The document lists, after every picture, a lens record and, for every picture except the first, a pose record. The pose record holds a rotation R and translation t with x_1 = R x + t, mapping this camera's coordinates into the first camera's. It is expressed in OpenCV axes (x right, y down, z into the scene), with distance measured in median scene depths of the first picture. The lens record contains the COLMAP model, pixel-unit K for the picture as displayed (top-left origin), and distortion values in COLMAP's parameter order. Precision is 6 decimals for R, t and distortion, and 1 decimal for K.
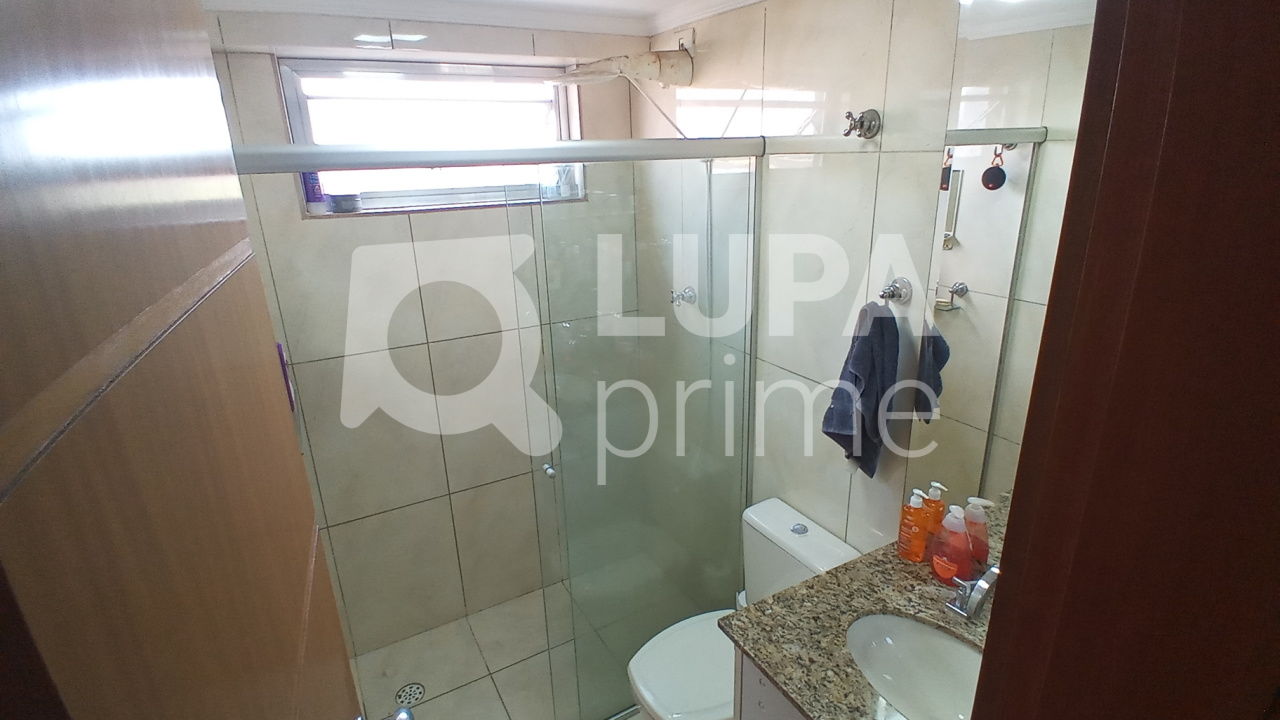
lens RADIAL K [[627.6, 0, 648.6], [0, 627.6, 352.8], [0, 0, 1]] dist [0.004578, -0.027439]
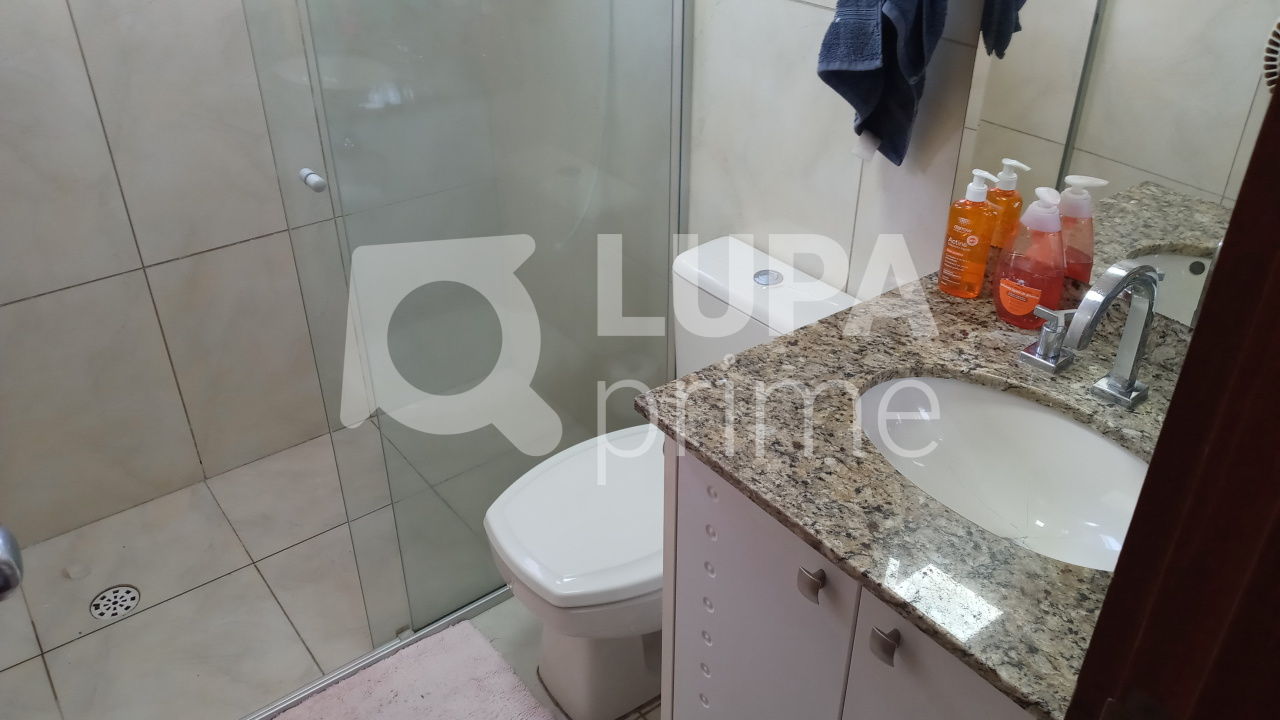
lens RADIAL K [[984.6, 0, 649.4], [0, 984.6, 354.4], [0, 0, 1]] dist [0.009781, -0.048281]
pose [[0.990733, -0.043335, 0.128727, 0.012693], [0.012177, 0.972260, 0.233584, 0.177032], [-0.135279, -0.229852, 0.963778, 0.153791]]
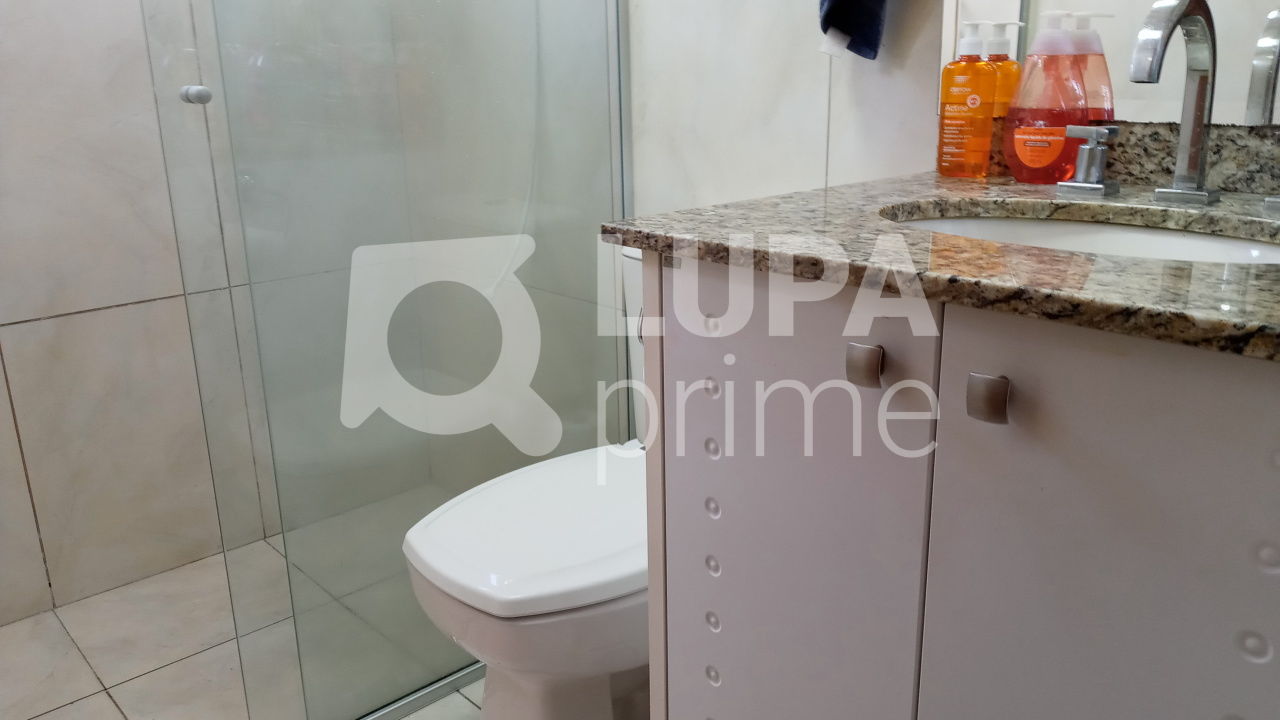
lens RADIAL K [[984.6, 0, 641.4], [0, 984.6, 363.5], [0, 0, 1]] dist [0.009781, -0.048281]
pose [[0.974755, -0.057436, 0.215764, -0.014078], [0.067181, 0.997013, -0.038097, 0.526779], [-0.212931, 0.051631, 0.975702, 0.315734]]
